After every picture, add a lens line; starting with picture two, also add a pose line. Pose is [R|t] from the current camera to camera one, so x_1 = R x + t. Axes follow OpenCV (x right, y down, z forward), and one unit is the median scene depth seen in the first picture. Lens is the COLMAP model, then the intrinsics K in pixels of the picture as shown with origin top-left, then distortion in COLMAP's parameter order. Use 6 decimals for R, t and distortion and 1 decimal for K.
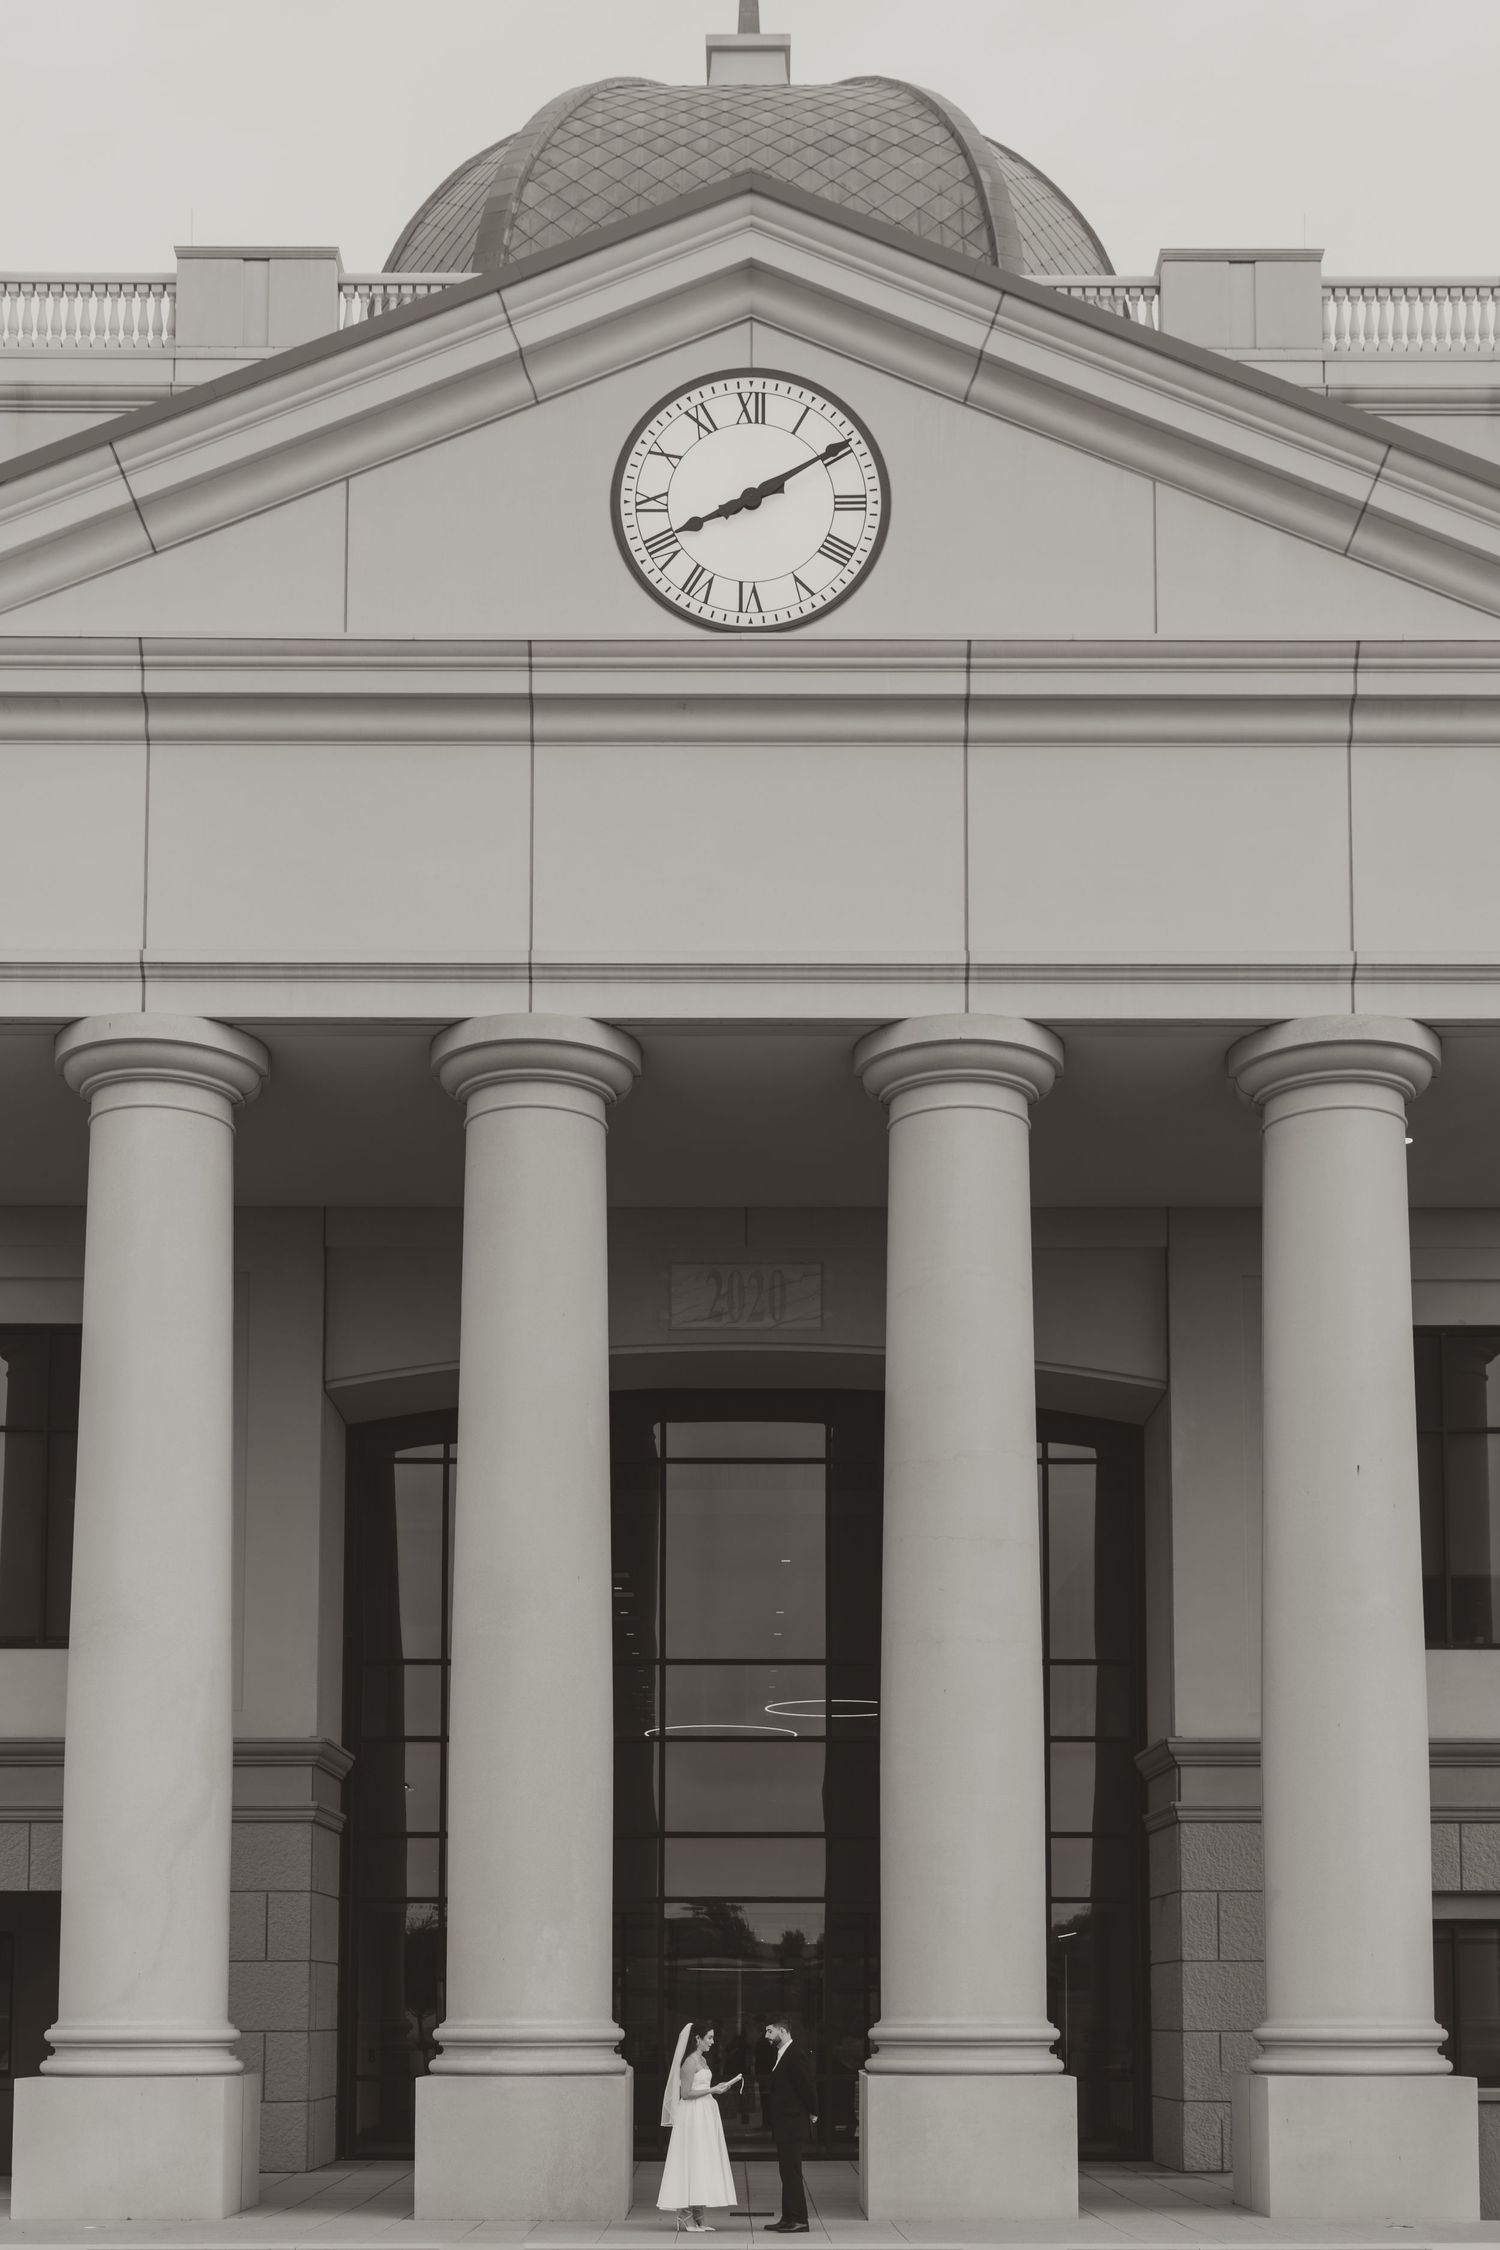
lens RADIAL K [[2491.1, 0, 750.0], [0, 2491.1, 1125.0], [0, 0, 1]] dist [0.009213, 0.010496]
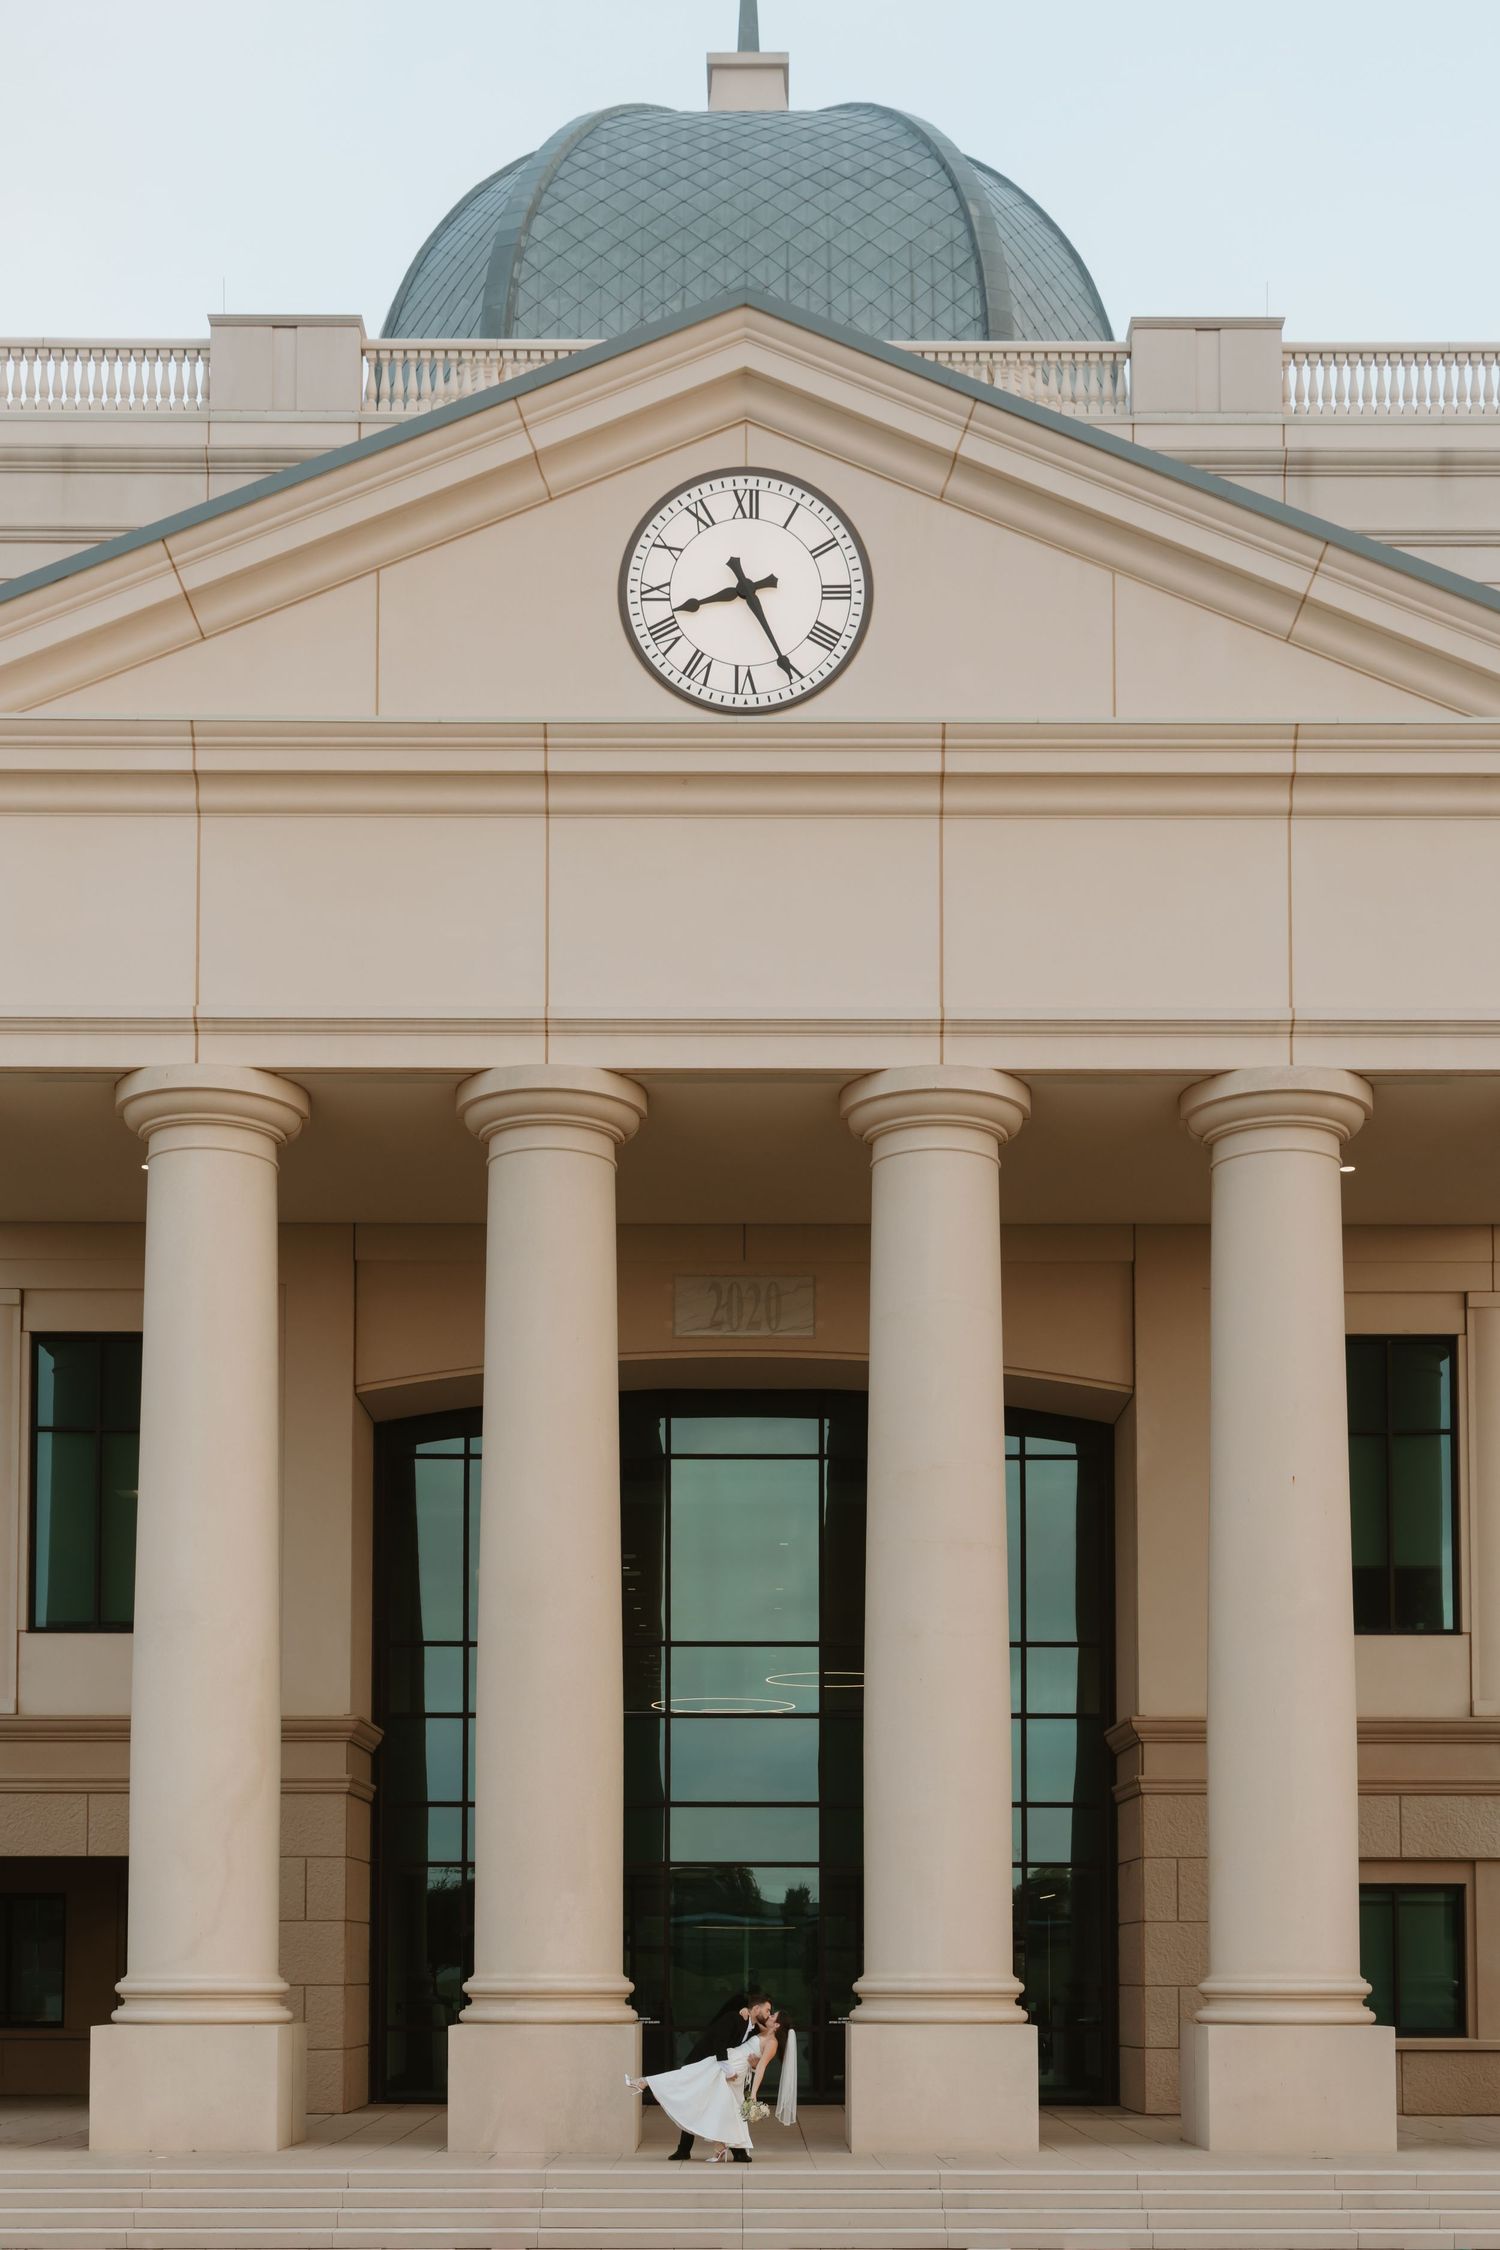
lens RADIAL K [[2560.5, 0, 731.9], [0, 2560.5, 1061.5], [0, 0, 1]] dist [0.008232, 0.013571]
pose [[0.999947, -0.002292, -0.010035, 0.005049], [0.002307, 0.999996, 0.001483, -0.044426], [0.010032, -0.001506, 0.999949, -0.126070]]
